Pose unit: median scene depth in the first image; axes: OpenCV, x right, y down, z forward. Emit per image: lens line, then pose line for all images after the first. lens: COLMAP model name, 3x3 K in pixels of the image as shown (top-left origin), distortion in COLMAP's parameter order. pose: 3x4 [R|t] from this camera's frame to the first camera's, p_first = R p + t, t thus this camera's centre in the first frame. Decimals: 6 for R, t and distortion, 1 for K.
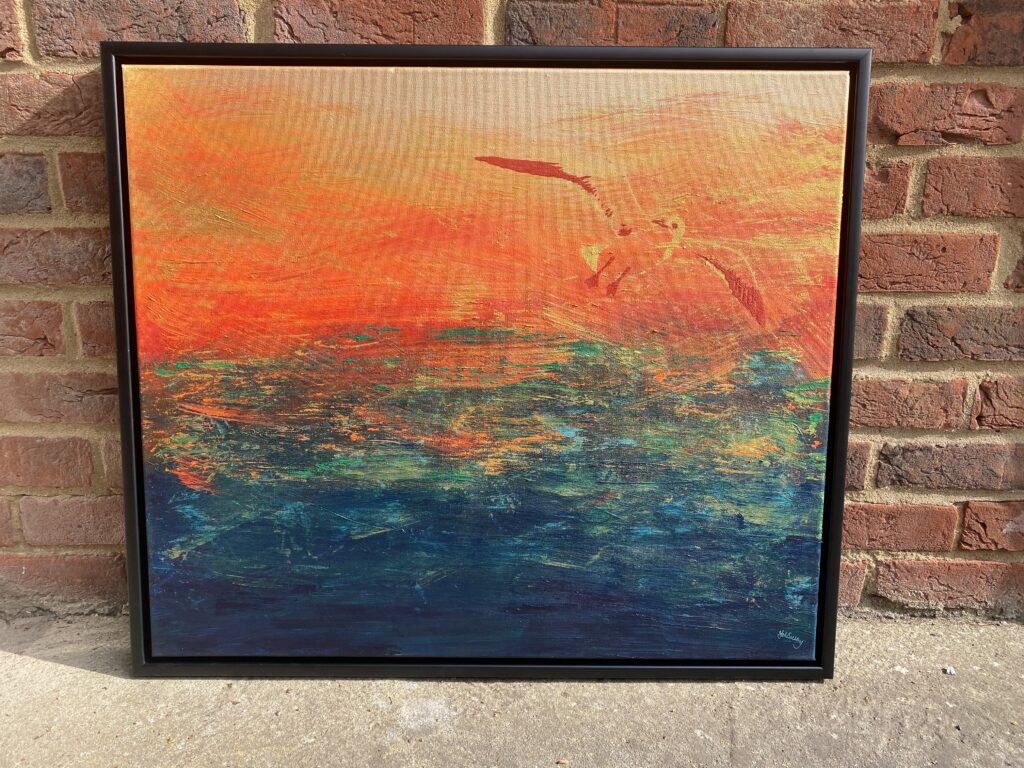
lens RADIAL K [[776.9, 0, 503.4], [0, 776.9, 360.9], [0, 0, 1]] dist [0.006661, -0.004866]
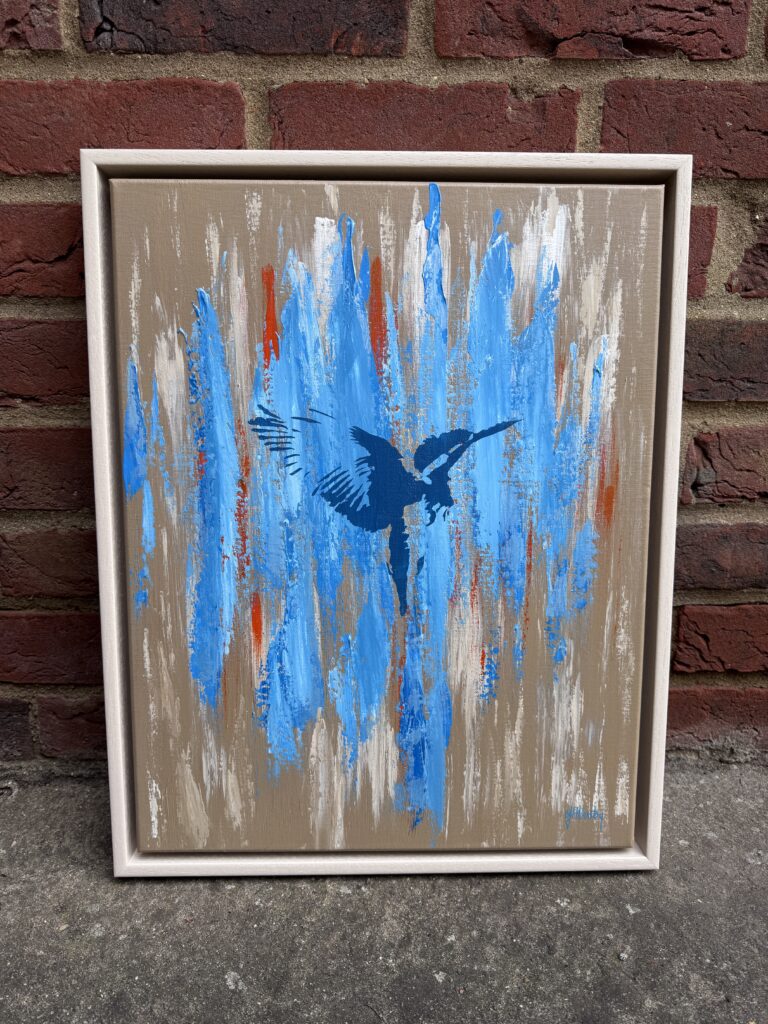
lens RADIAL K [[715.1, 0, 381.5], [0, 715.1, 512.9], [0, 0, 1]] dist [-0.010259, -0.002724]
pose [[0.999397, -0.018298, 0.029515, 0.319435], [0.016917, 0.998781, 0.046377, 0.064038], [-0.030327, -0.045849, 0.998488, 0.379176]]
